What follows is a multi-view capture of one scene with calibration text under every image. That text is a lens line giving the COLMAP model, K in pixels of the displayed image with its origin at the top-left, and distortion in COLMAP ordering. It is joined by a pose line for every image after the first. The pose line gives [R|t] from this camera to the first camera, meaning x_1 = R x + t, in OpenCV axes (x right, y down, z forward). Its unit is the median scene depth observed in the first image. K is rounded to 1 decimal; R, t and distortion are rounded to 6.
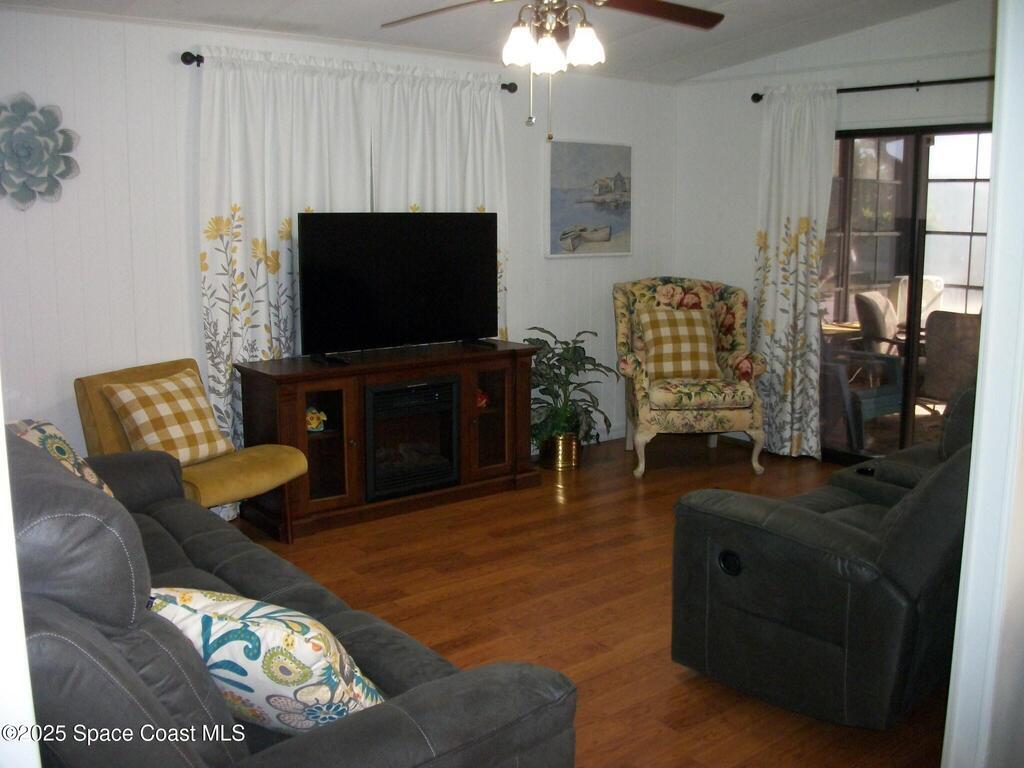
lens RADIAL K [[971.1, 0, 525.5], [0, 971.1, 371.4], [0, 0, 1]] dist [-0.144617, 0.061281]
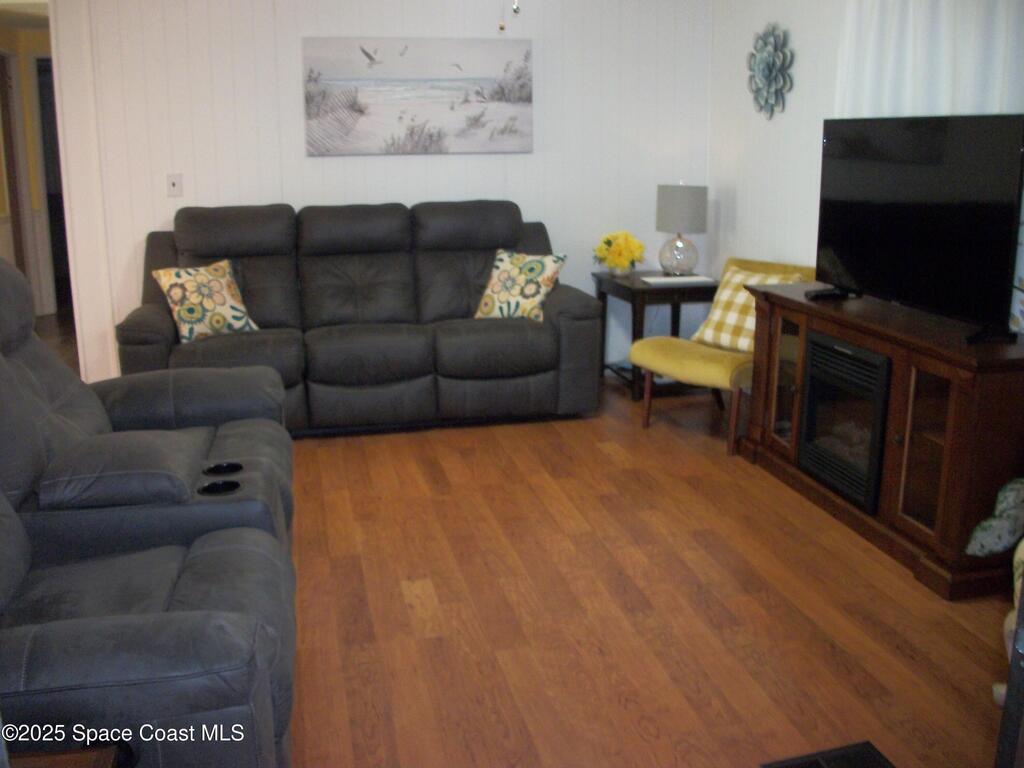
lens RADIAL K [[971.1, 0, 525.5], [0, 971.1, 371.4], [0, 0, 1]] dist [-0.144617, 0.061281]
pose [[-0.432207, 0.204693, -0.878236, 0.550143], [-0.141712, 0.946379, 0.290316, -0.127375], [0.890570, 0.249934, -0.380024, 0.911240]]
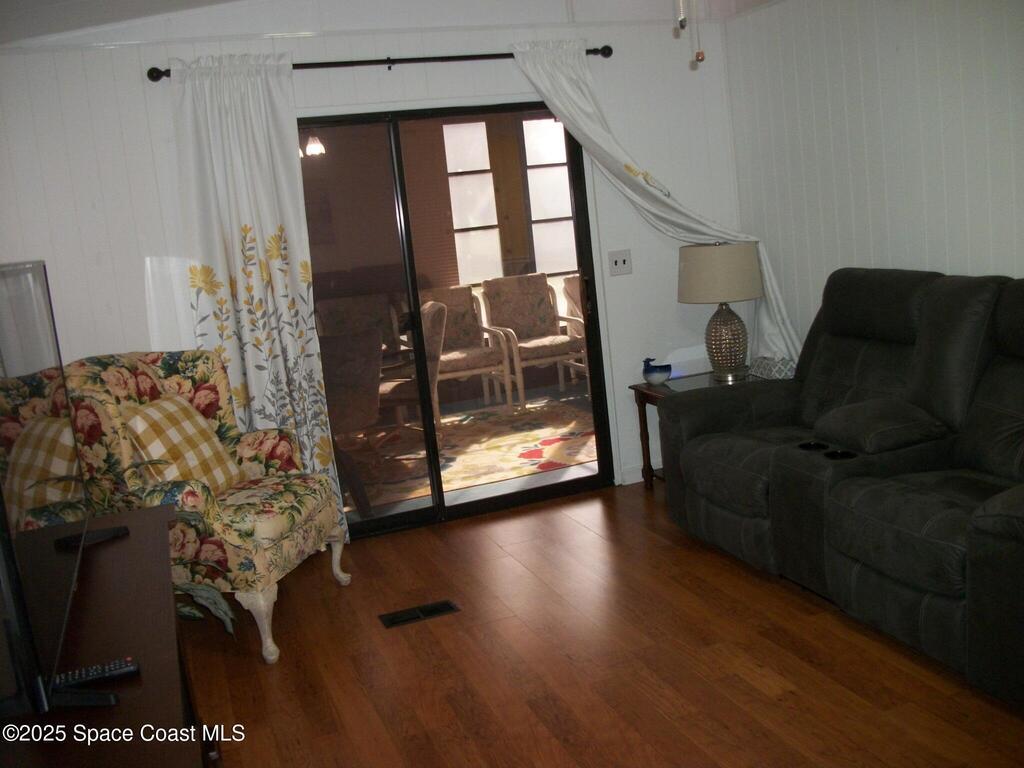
lens RADIAL K [[971.1, 0, 525.5], [0, 971.1, 371.4], [0, 0, 1]] dist [-0.144617, 0.061281]
pose [[0.302558, -0.193394, 0.933304, -0.363699], [0.252507, 0.960475, 0.117166, -0.098615], [-0.919075, 0.200216, 0.339433, 0.594482]]
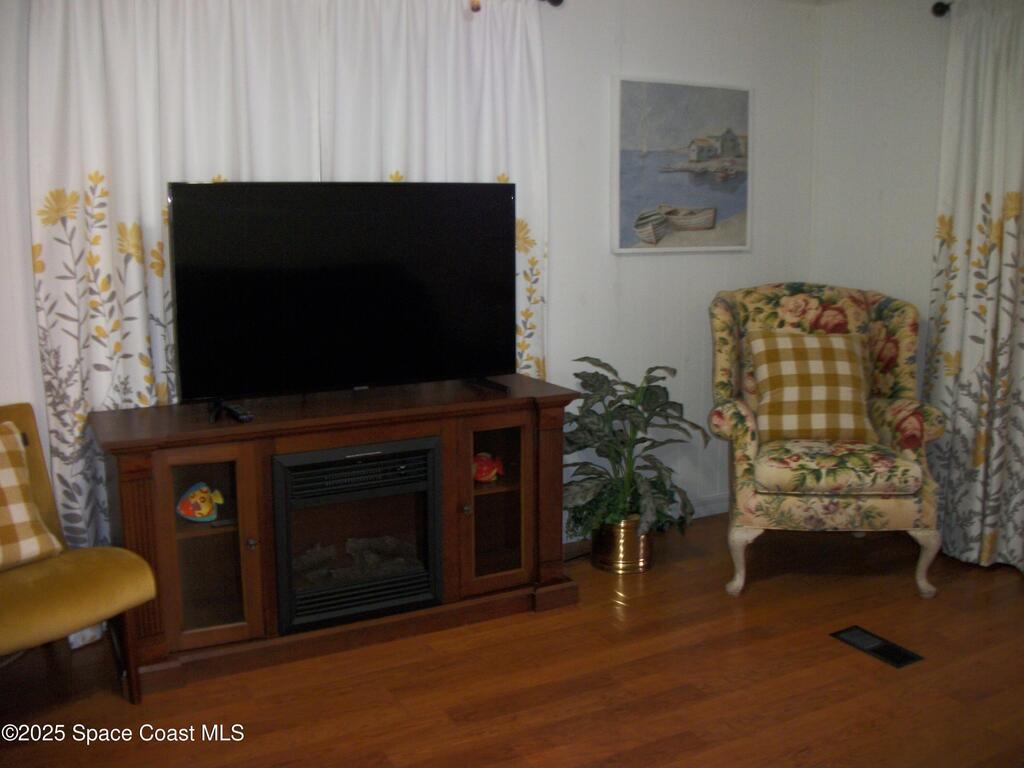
lens RADIAL K [[971.1, 0, 525.5], [0, 971.1, 371.4], [0, 0, 1]] dist [-0.144617, 0.061281]
pose [[0.983826, 0.027266, -0.177039, 0.087507], [-0.025852, 0.999613, 0.010286, -0.041994], [0.177251, -0.005543, 0.984150, 0.339458]]
